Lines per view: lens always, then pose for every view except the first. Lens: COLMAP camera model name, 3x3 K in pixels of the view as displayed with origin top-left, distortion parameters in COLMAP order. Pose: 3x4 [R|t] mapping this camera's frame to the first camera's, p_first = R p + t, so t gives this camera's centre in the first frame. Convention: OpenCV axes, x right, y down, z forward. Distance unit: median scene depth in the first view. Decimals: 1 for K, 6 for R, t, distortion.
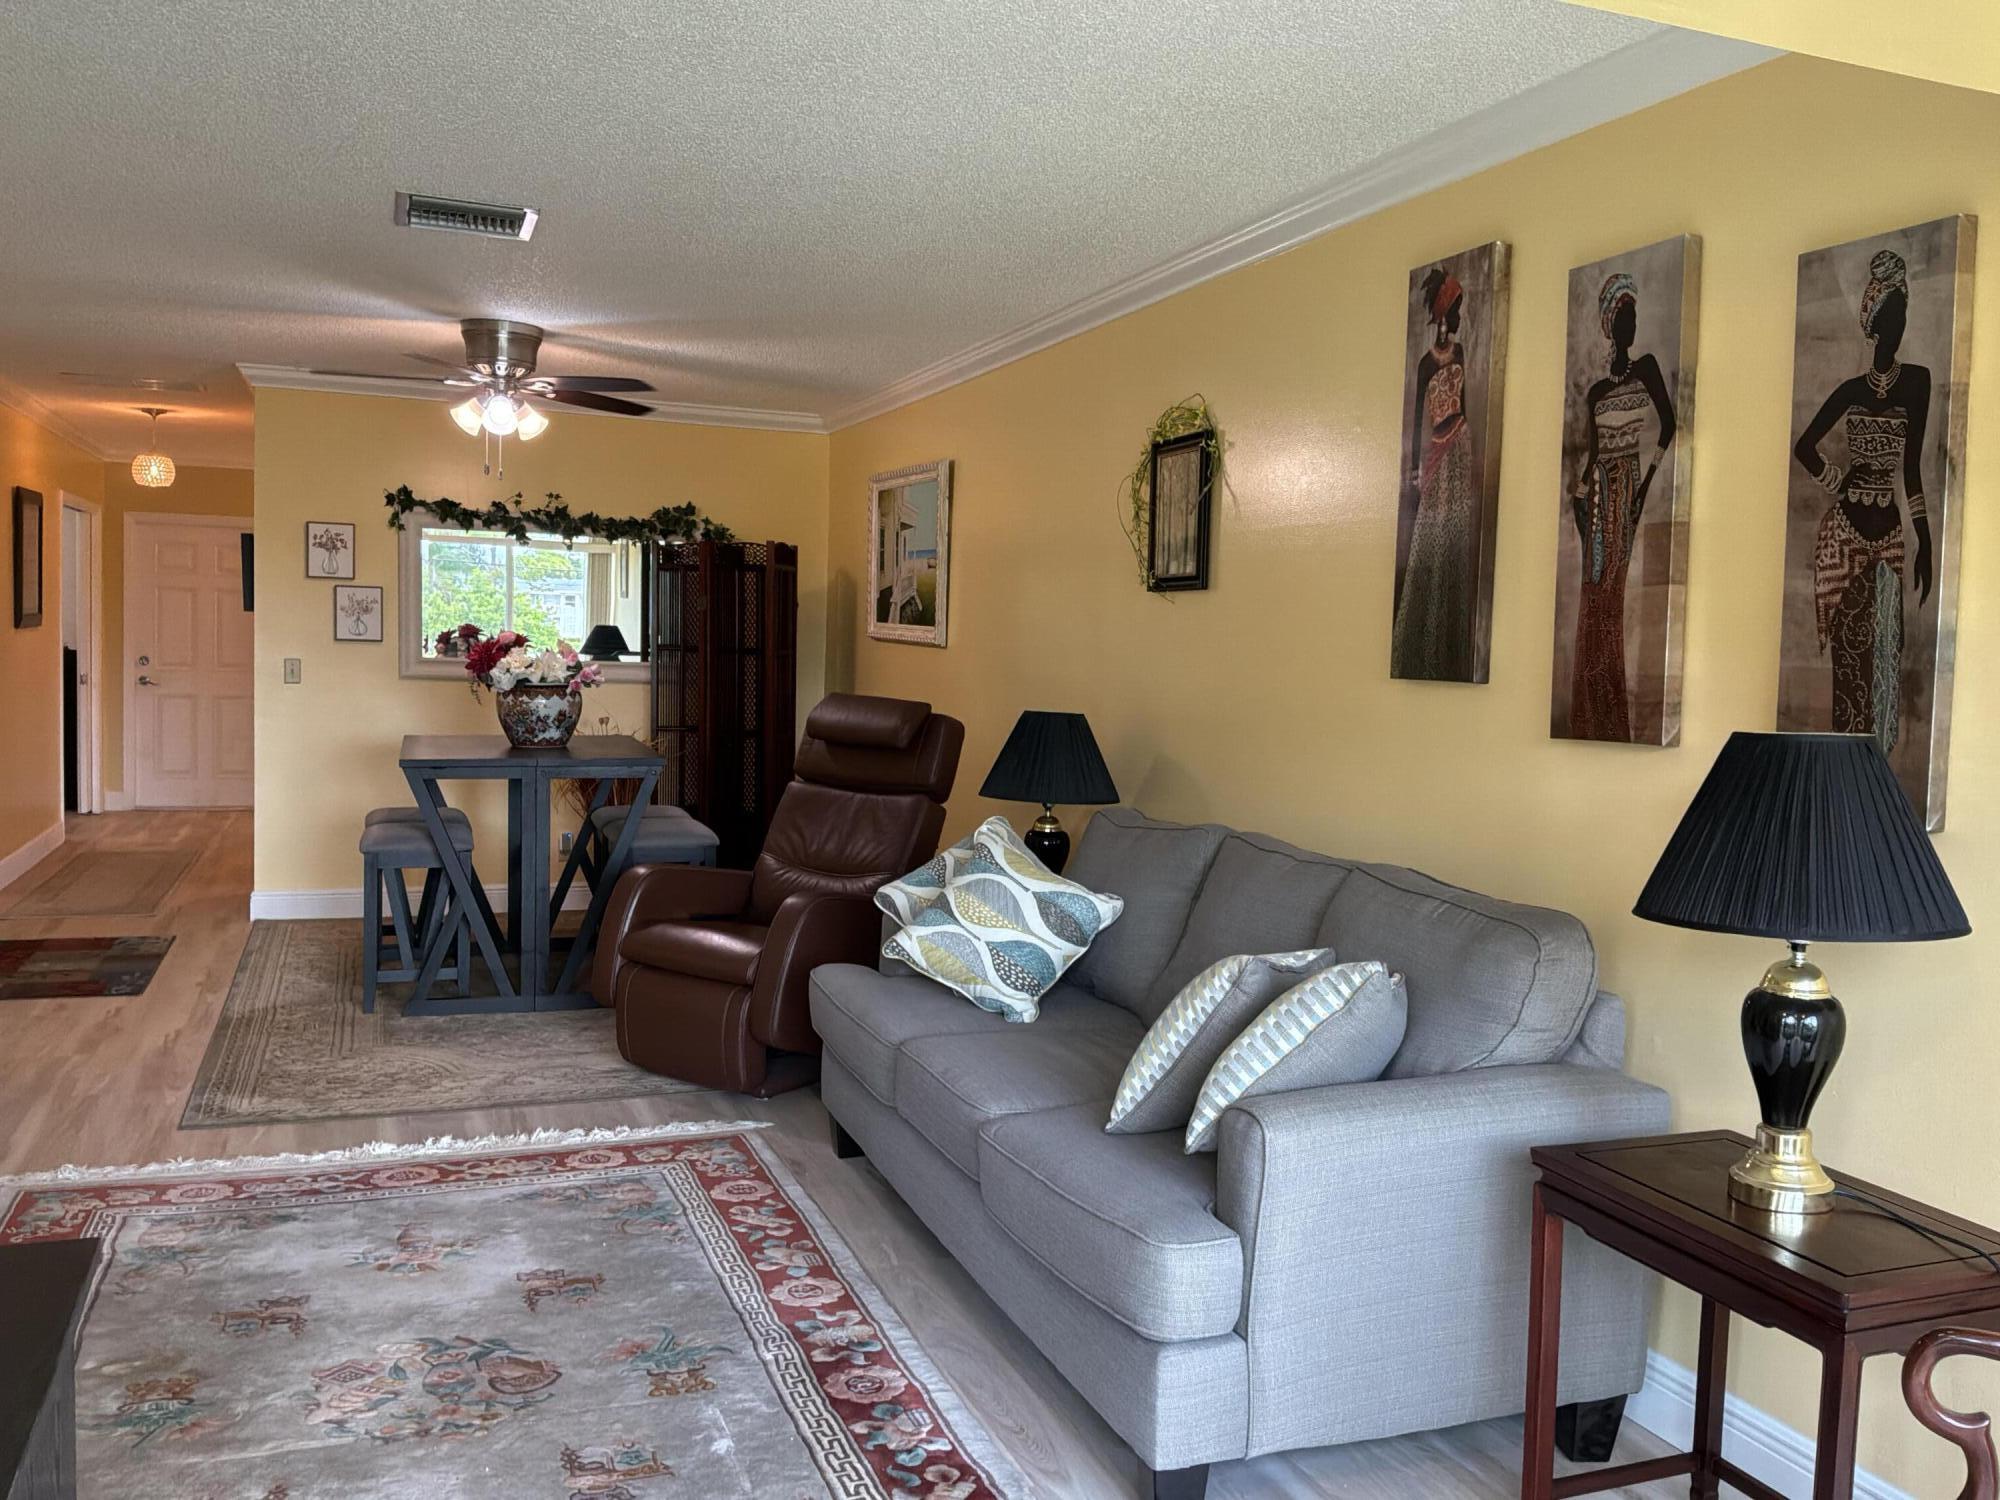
lens RADIAL K [[1653.1, 0, 1000.0], [0, 1653.1, 750.0], [0, 0, 1]] dist [0.144566, -0.287663]
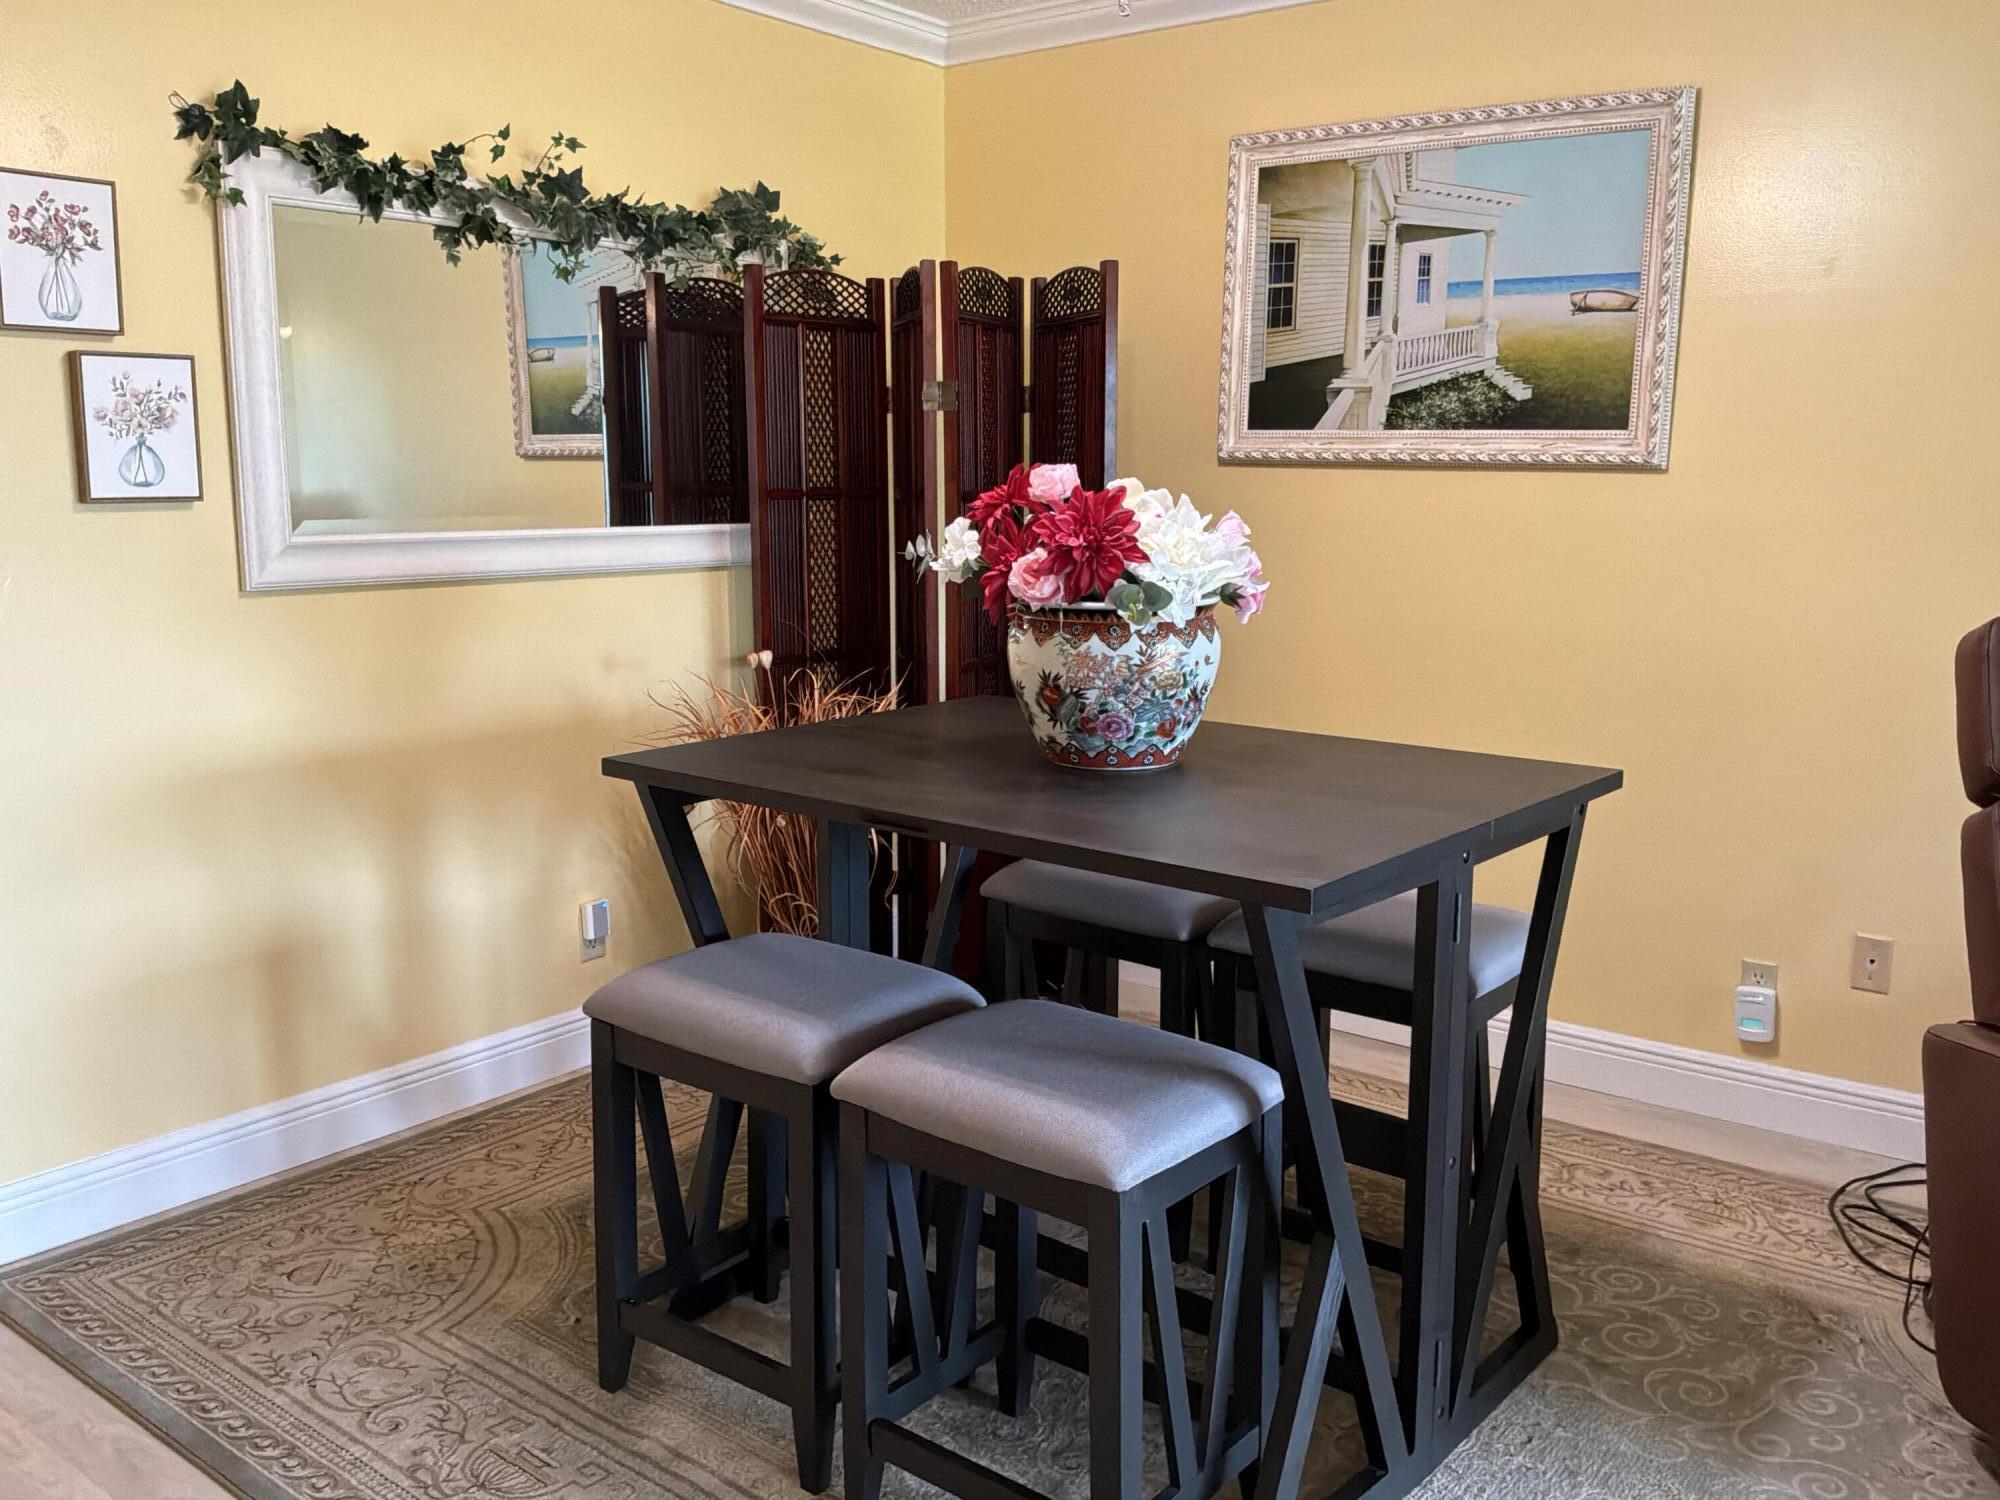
lens RADIAL K [[1653.1, 0, 1000.0], [0, 1653.1, 750.0], [0, 0, 1]] dist [0.144566, -0.287663]
pose [[0.849753, -0.113982, 0.514711, -0.419060], [0.057424, 0.990550, 0.124552, -0.045777], [-0.524044, -0.076282, 0.848268, 0.574689]]
